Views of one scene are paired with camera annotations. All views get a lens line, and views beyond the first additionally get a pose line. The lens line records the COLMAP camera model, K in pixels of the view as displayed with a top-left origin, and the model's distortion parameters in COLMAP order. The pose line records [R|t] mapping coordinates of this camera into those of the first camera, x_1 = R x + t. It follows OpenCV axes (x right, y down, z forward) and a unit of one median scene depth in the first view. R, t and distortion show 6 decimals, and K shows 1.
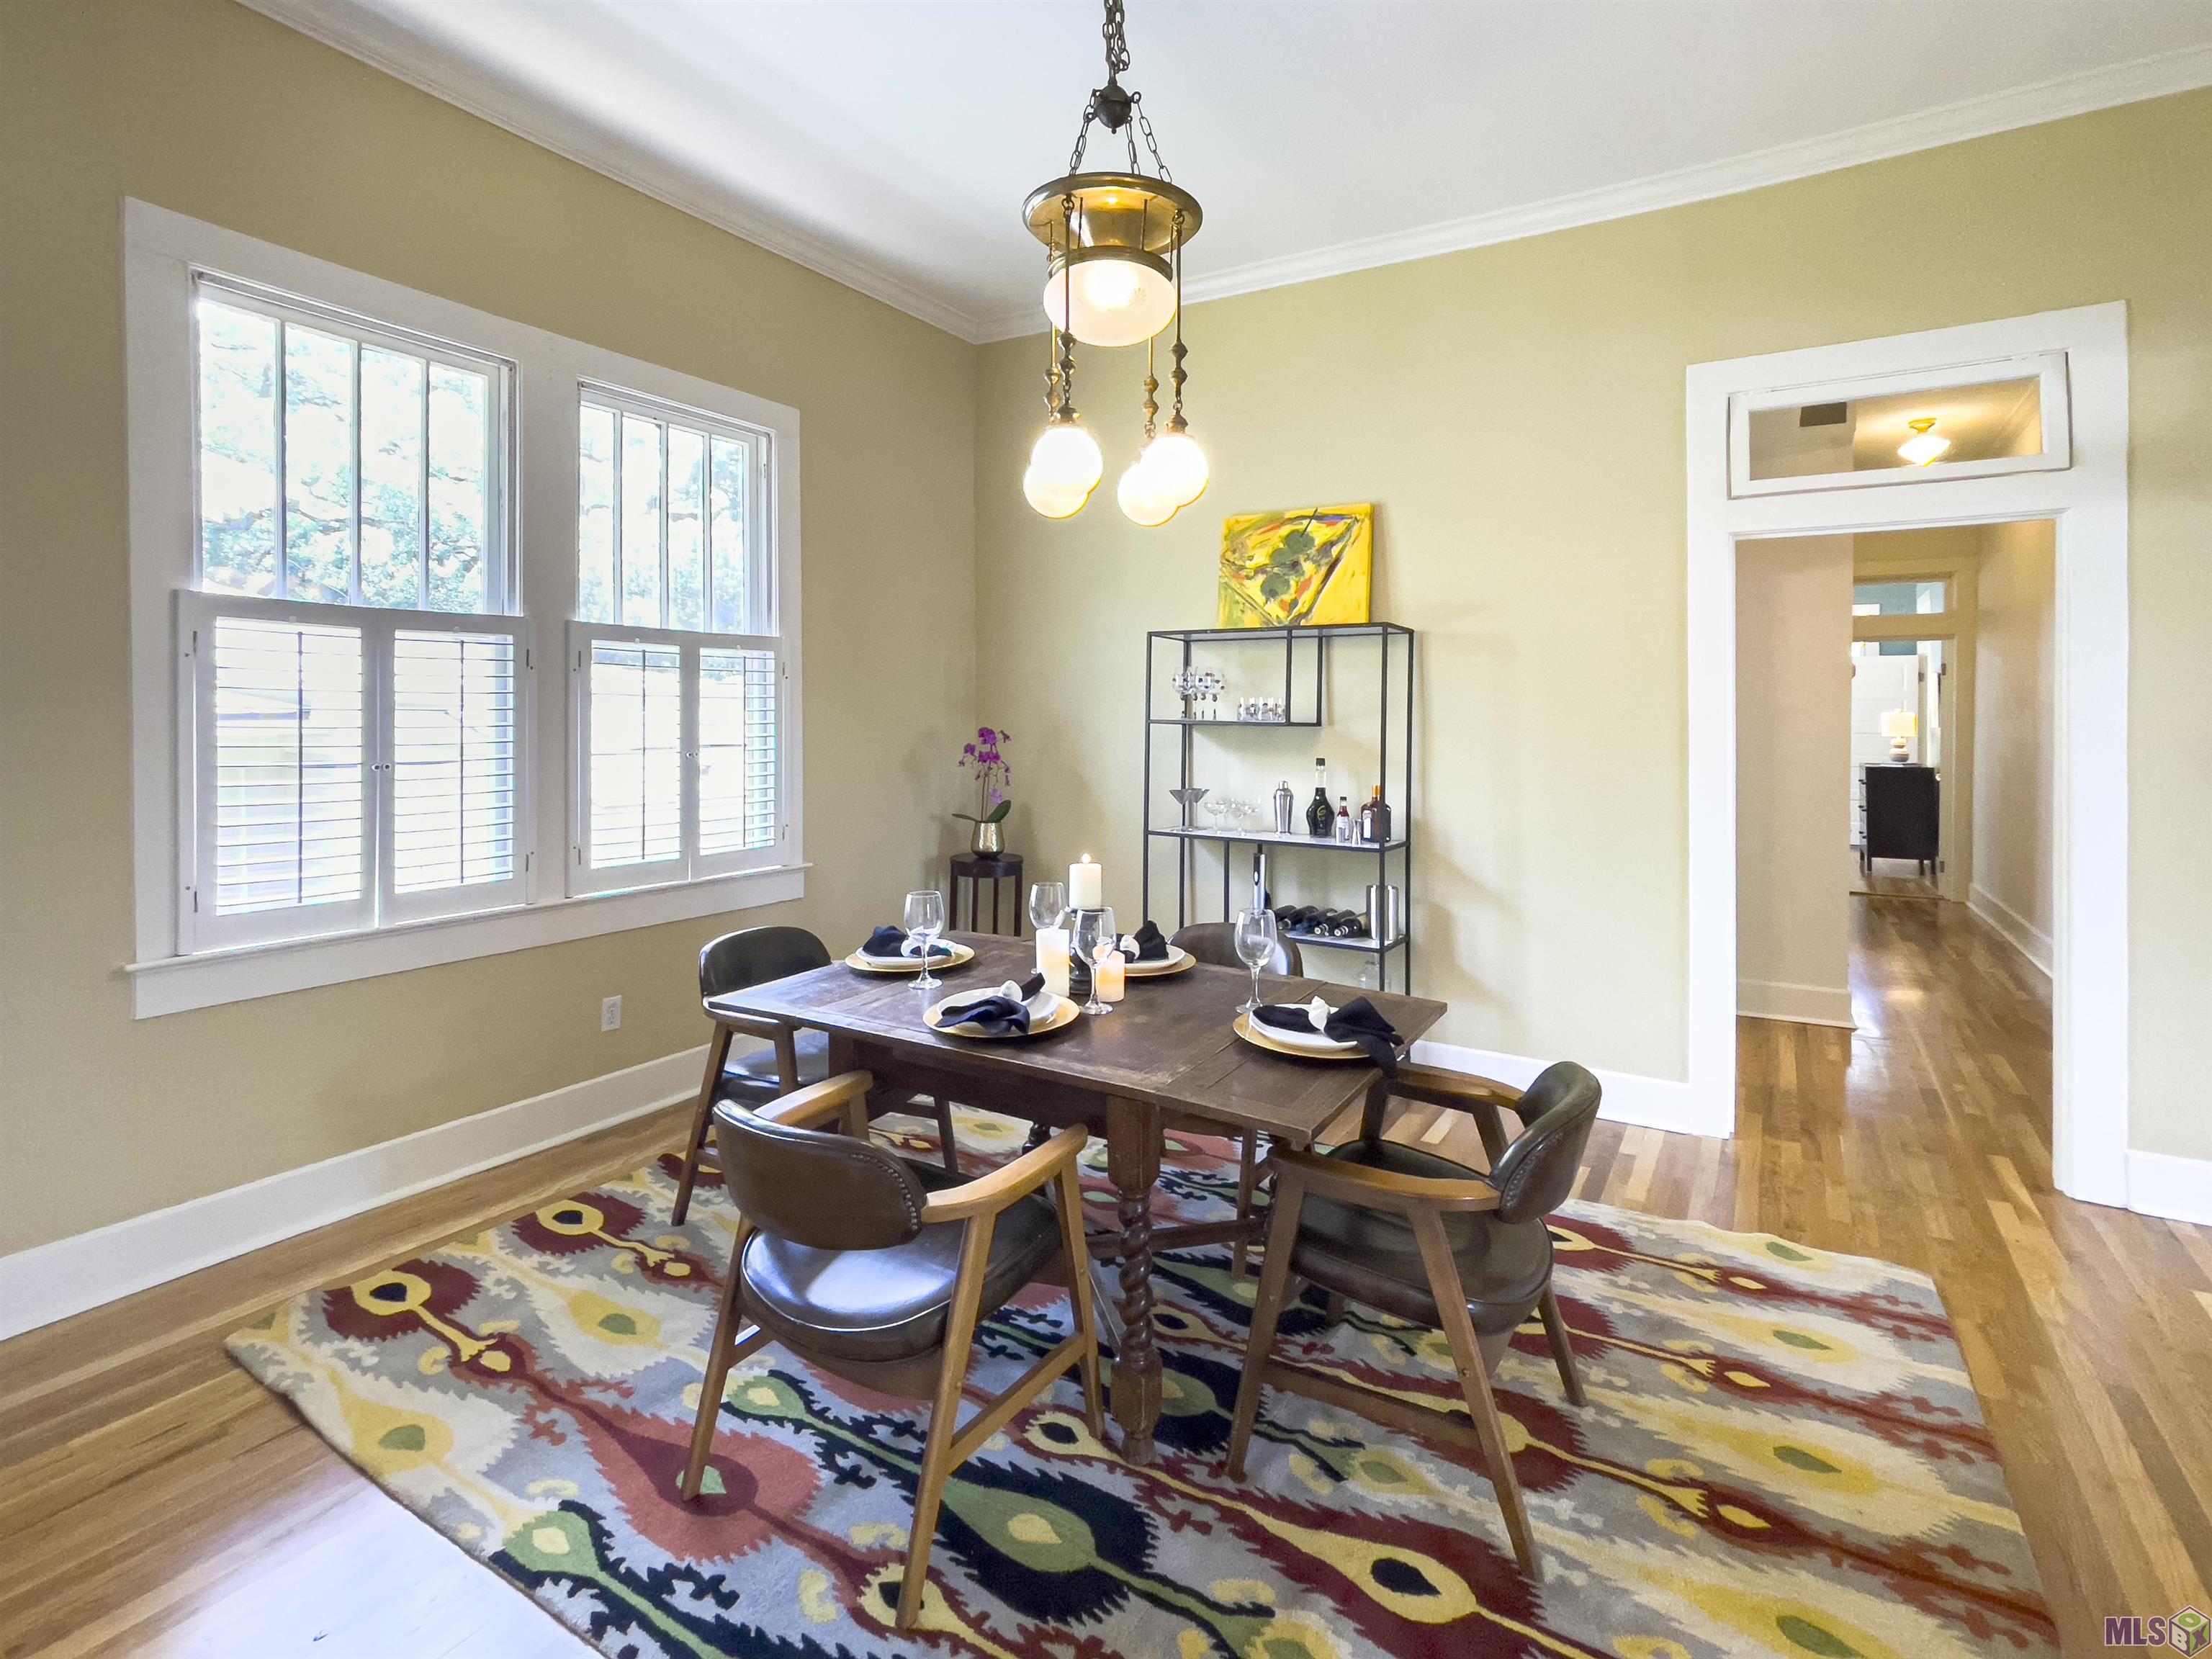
lens RADIAL K [[1070.7, 0, 1132.5], [0, 1070.7, 825.8], [0, 0, 1]] dist [-0.000185, 0.000145]
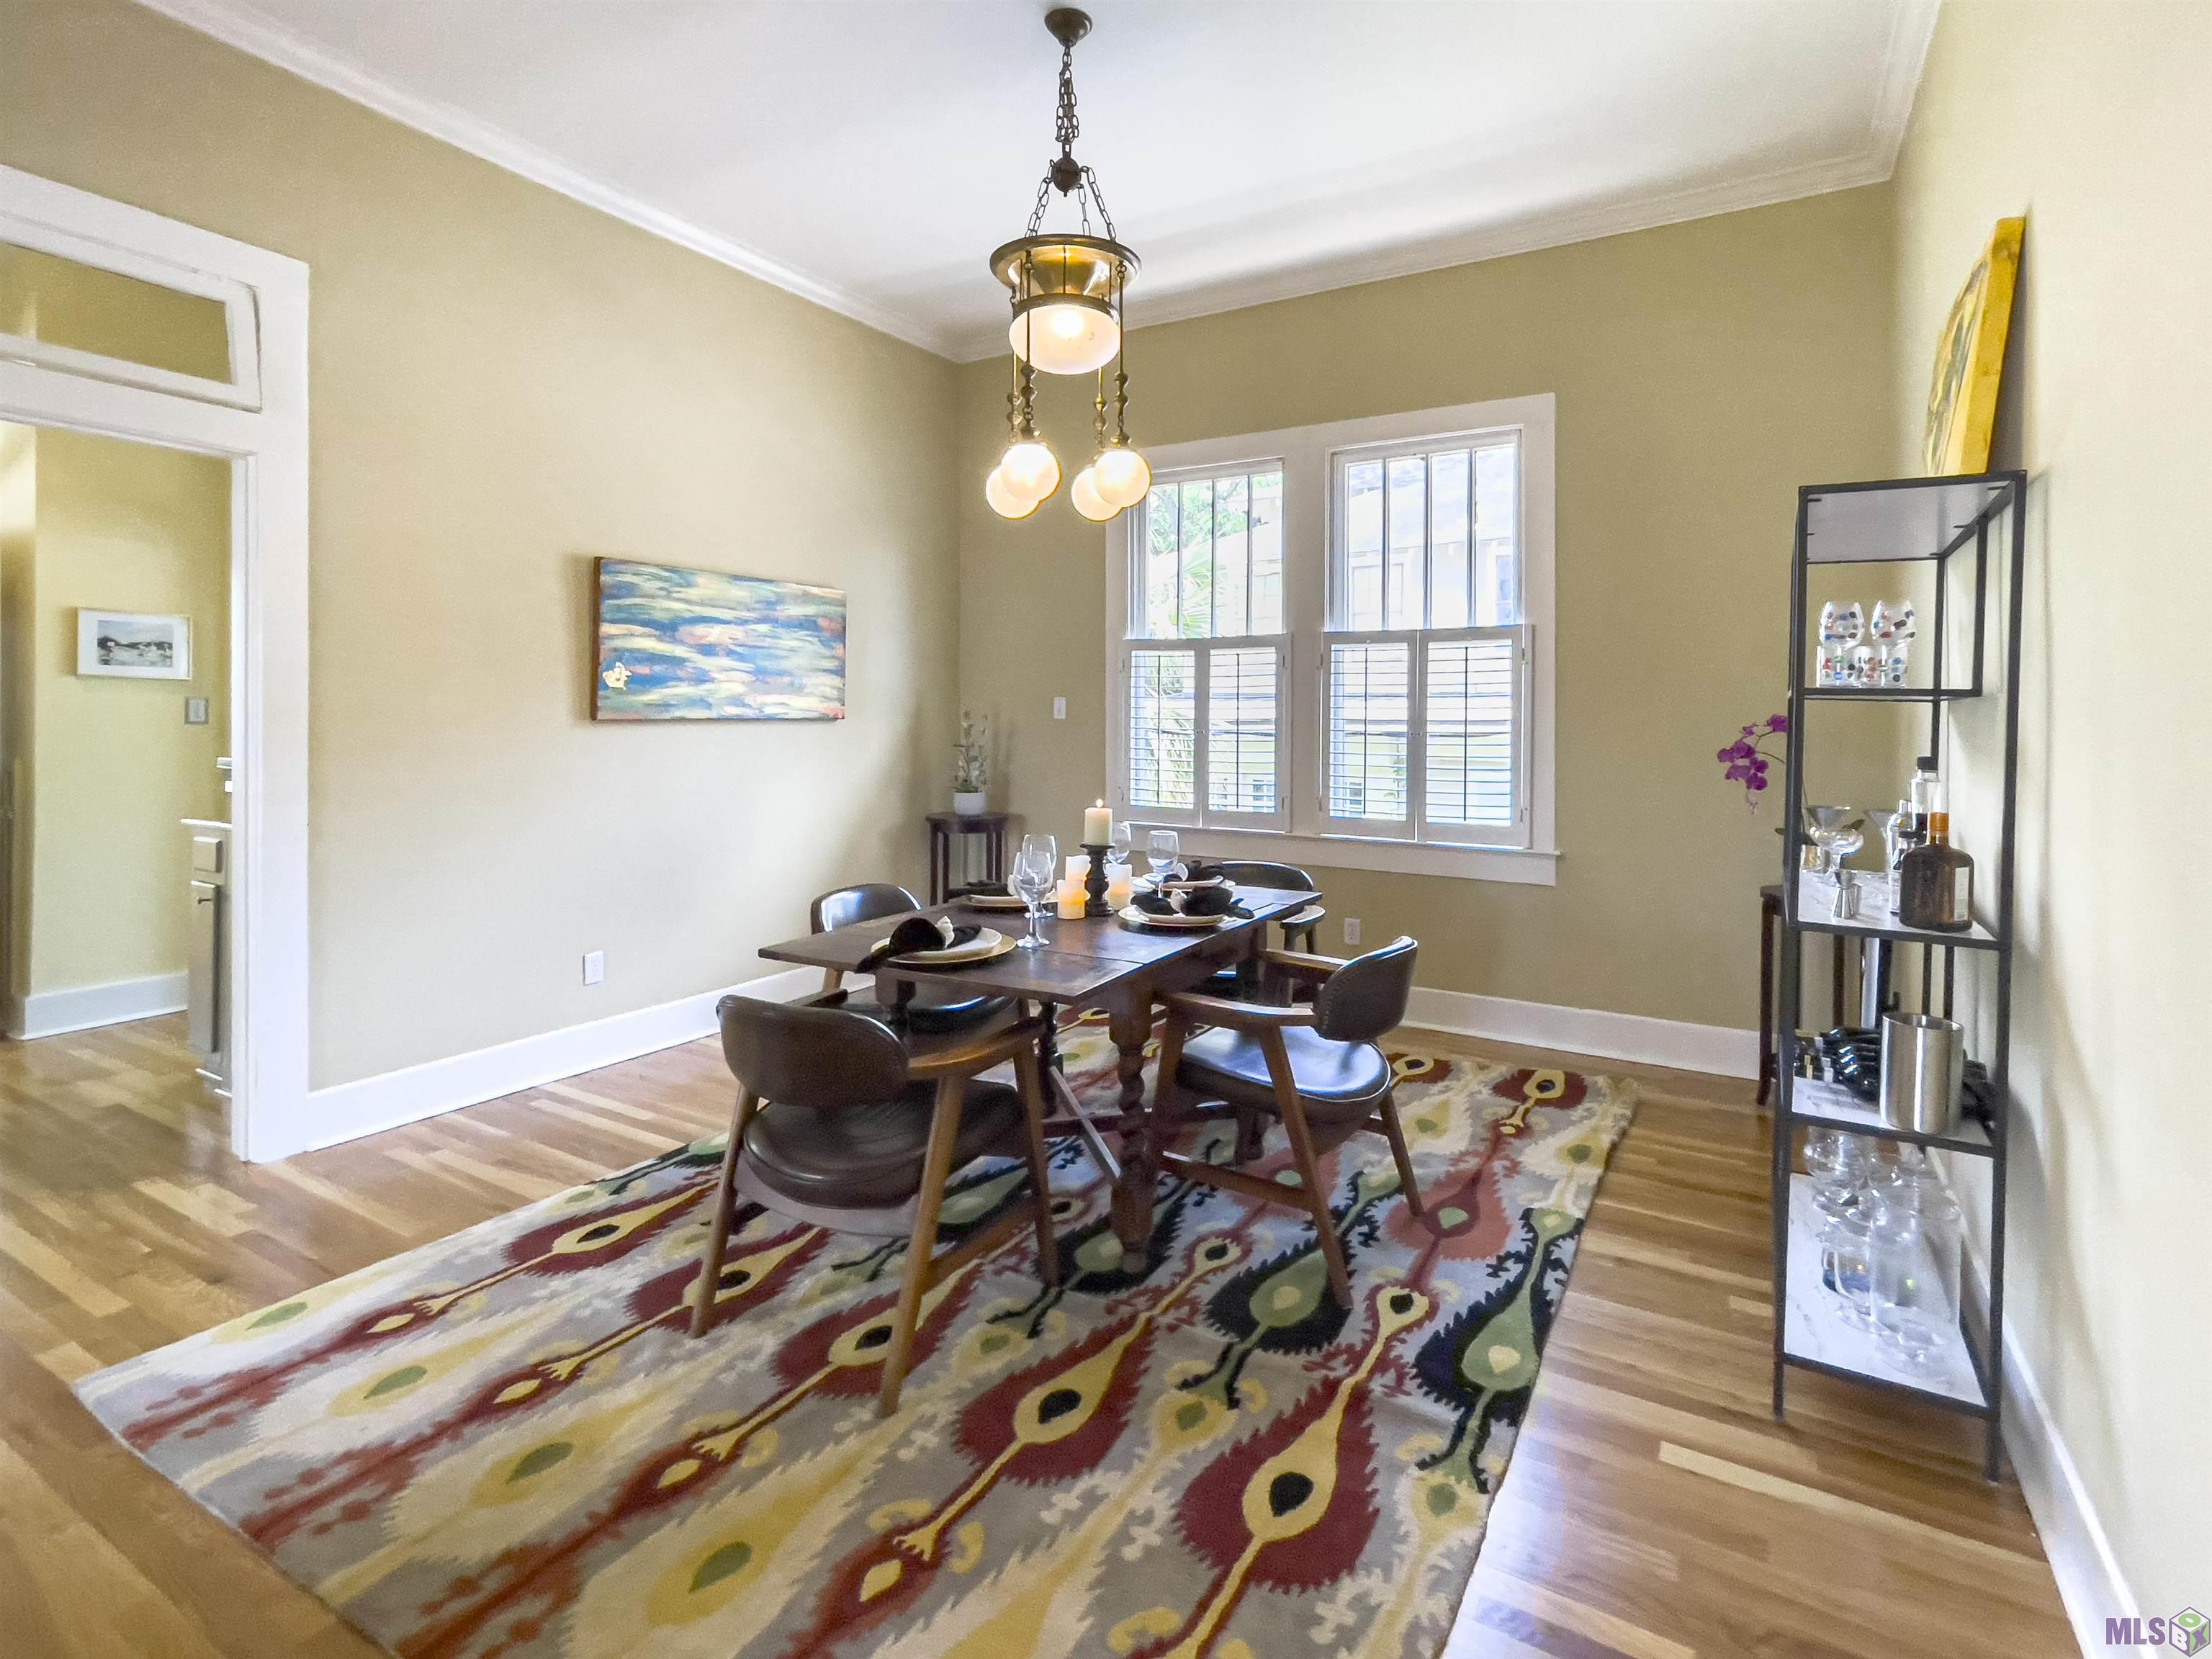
lens RADIAL K [[1070.7, 0, 1132.5], [0, 1070.7, 825.8], [0, 0, 1]] dist [-0.000185, 0.000145]
pose [[0.025469, 0.091908, -0.995442, 0.869757], [-0.112423, 0.989711, 0.088503, -0.041125], [0.993334, 0.109657, 0.035540, 0.760651]]
